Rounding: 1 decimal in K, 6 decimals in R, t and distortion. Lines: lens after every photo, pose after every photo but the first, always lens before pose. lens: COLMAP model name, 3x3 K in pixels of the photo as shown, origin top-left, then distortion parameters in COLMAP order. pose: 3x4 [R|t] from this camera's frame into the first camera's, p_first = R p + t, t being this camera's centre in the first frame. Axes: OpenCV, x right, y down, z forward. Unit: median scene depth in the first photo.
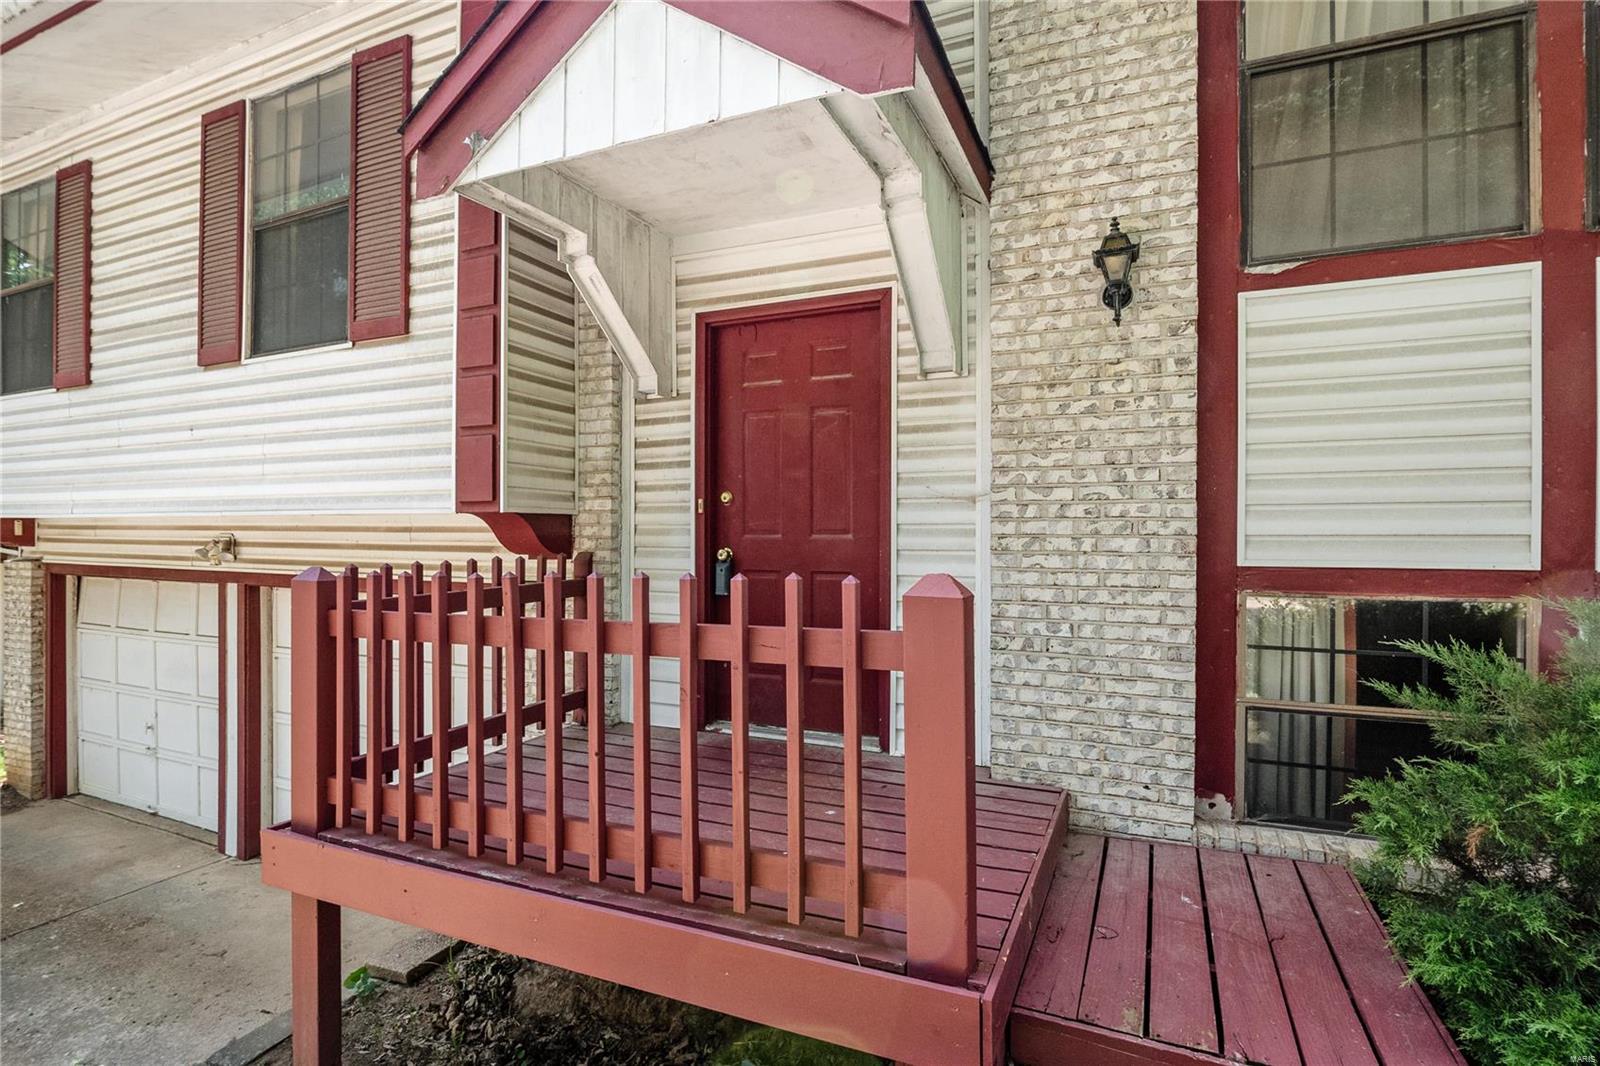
lens RADIAL K [[766.1, 0, 798.8], [0, 766.1, 531.7], [0, 0, 1]] dist [-0.014401, -0.001632]
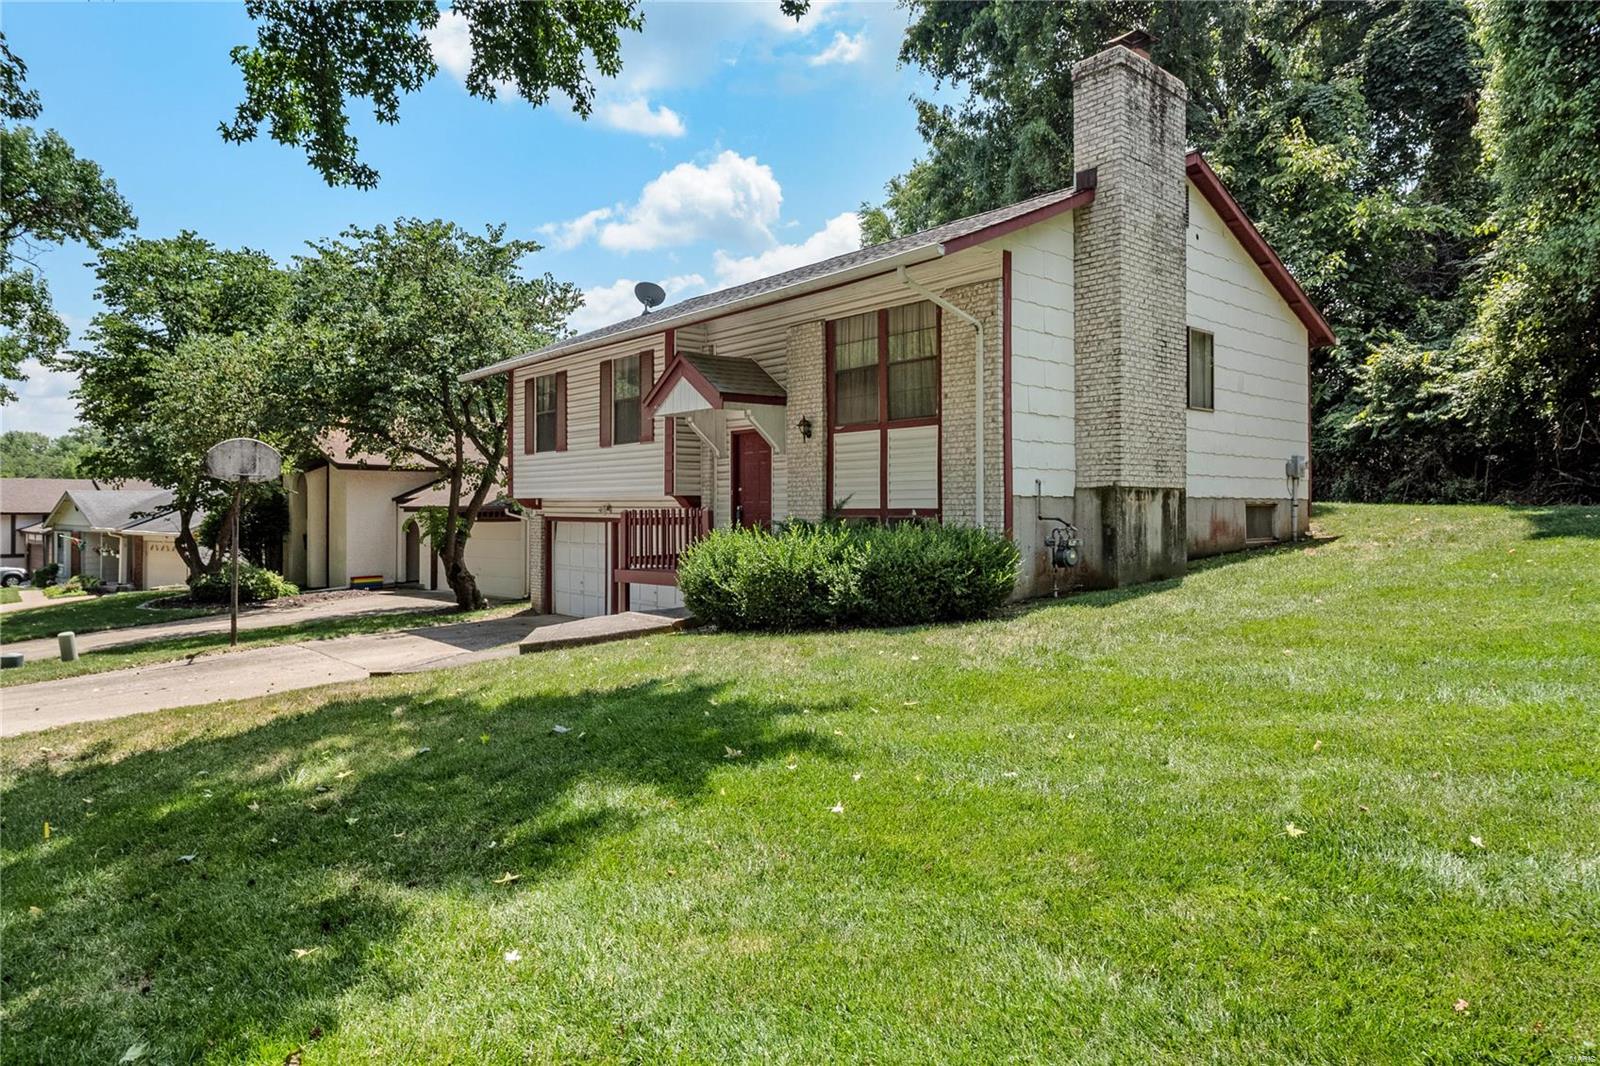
lens RADIAL K [[953.9, 0, 804.0], [0, 953.9, 503.5], [0, 0, 1]] dist [0.007585, 0.002033]
pose [[0.904135, -0.006180, -0.427202, 2.175658], [0.003496, 0.999969, -0.007067, 0.048817], [0.427232, 0.004896, 0.904129, -2.902725]]
